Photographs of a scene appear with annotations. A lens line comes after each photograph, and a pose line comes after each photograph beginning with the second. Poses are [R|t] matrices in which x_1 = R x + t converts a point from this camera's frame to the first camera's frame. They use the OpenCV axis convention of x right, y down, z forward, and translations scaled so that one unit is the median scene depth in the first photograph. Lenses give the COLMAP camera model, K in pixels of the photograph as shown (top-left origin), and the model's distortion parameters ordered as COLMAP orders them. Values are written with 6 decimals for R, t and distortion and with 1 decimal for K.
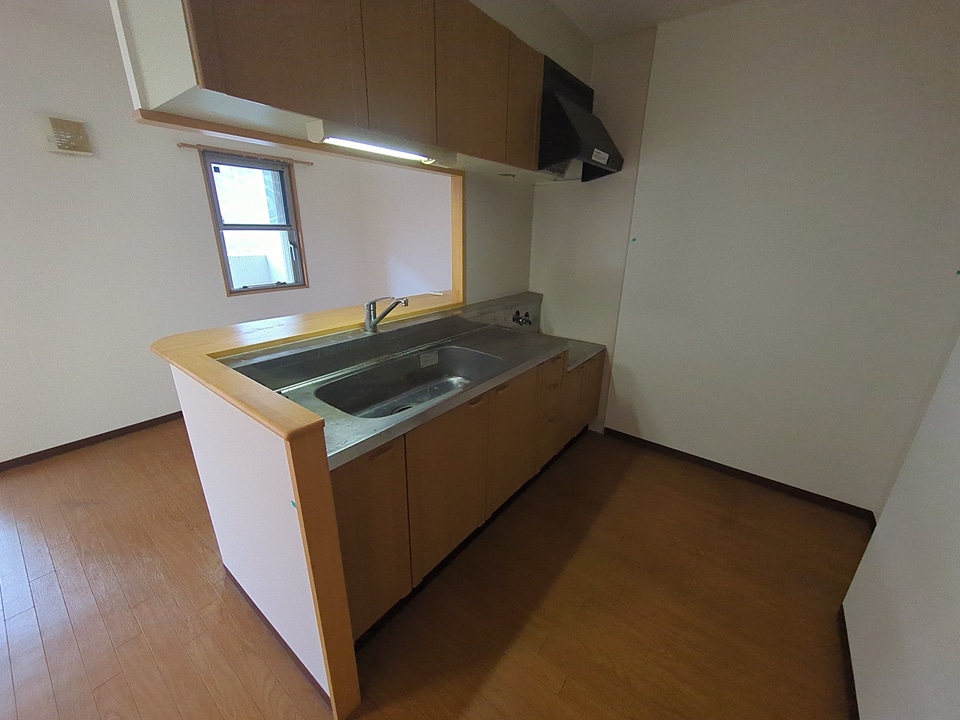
lens RADIAL K [[375.9, 0, 483.8], [0, 375.9, 356.7], [0, 0, 1]] dist [-0.009552, 0.001029]
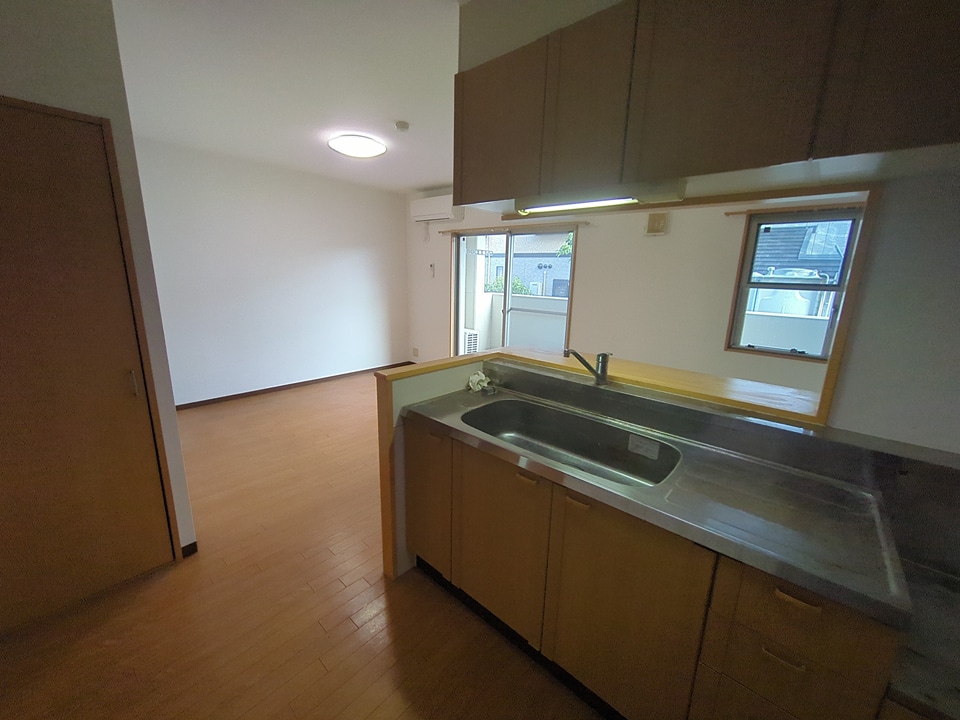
lens RADIAL K [[375.9, 0, 483.8], [0, 375.9, 356.7], [0, 0, 1]] dist [-0.009552, 0.001029]
pose [[-0.066285, 0.194961, -0.978569, 0.376454], [-0.350551, 0.913658, 0.205774, -0.130770], [0.934195, 0.356678, 0.007782, 0.402830]]
